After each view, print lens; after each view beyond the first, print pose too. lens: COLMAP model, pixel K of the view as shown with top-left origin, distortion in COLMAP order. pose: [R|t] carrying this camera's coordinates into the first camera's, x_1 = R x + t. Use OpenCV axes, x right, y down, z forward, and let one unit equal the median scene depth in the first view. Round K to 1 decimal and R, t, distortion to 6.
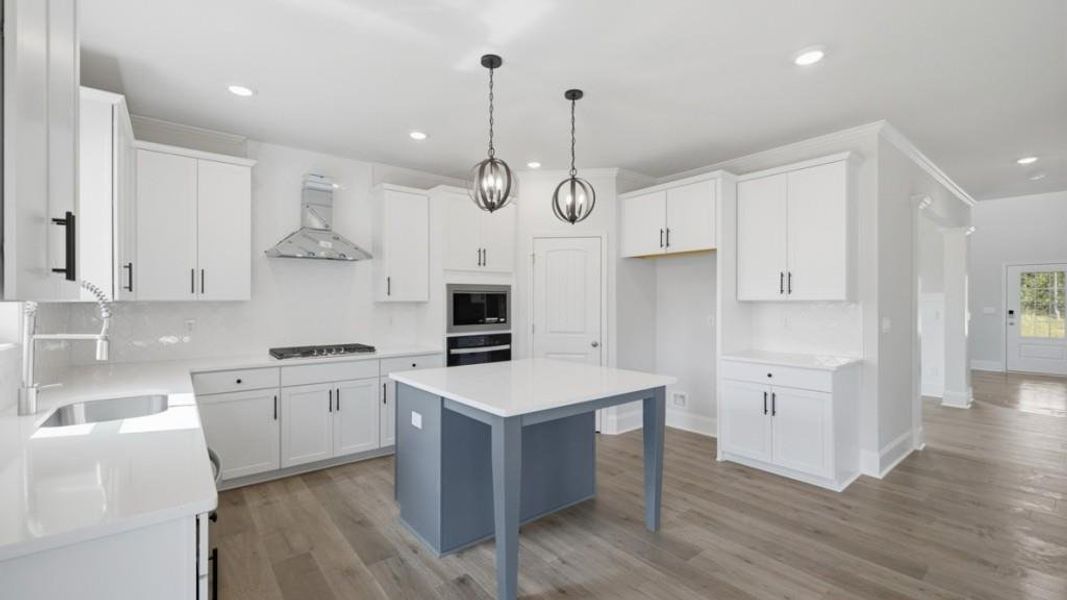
lens RADIAL K [[441.8, 0, 533.5], [0, 441.8, 300.0], [0, 0, 1]] dist [0.000240, -0.000051]
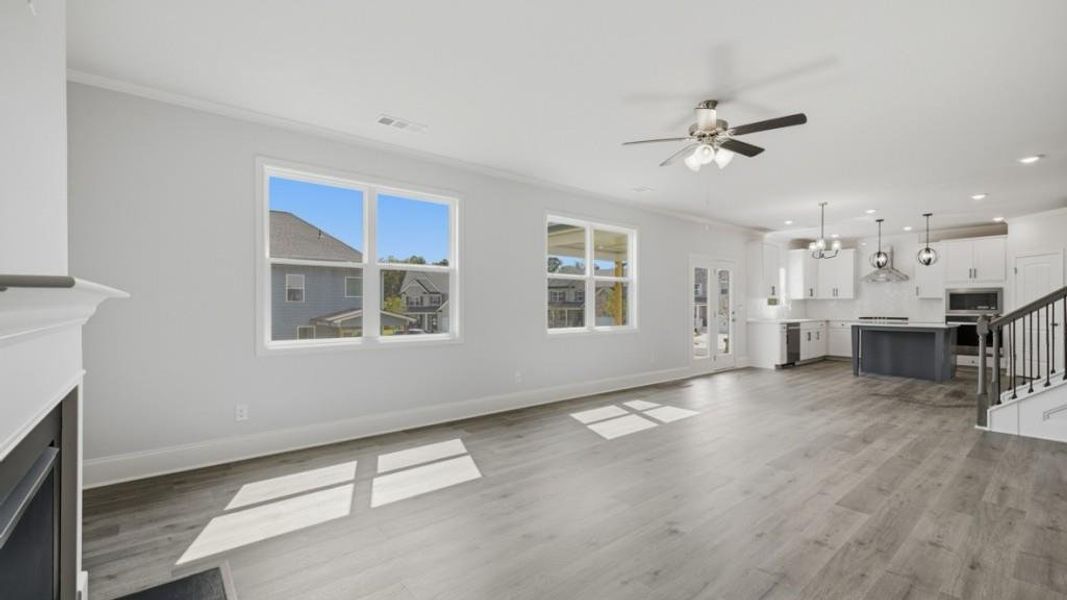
lens RADIAL K [[450.4, 0, 531.6], [0, 450.4, 304.0], [0, 0, 1]] dist [0.004312, 0.000248]
pose [[0.015121, -0.005281, -0.999872, 2.022819], [0.002022, 0.999984, -0.005251, 0.042939], [0.999884, -0.001942, 0.015132, -1.003193]]
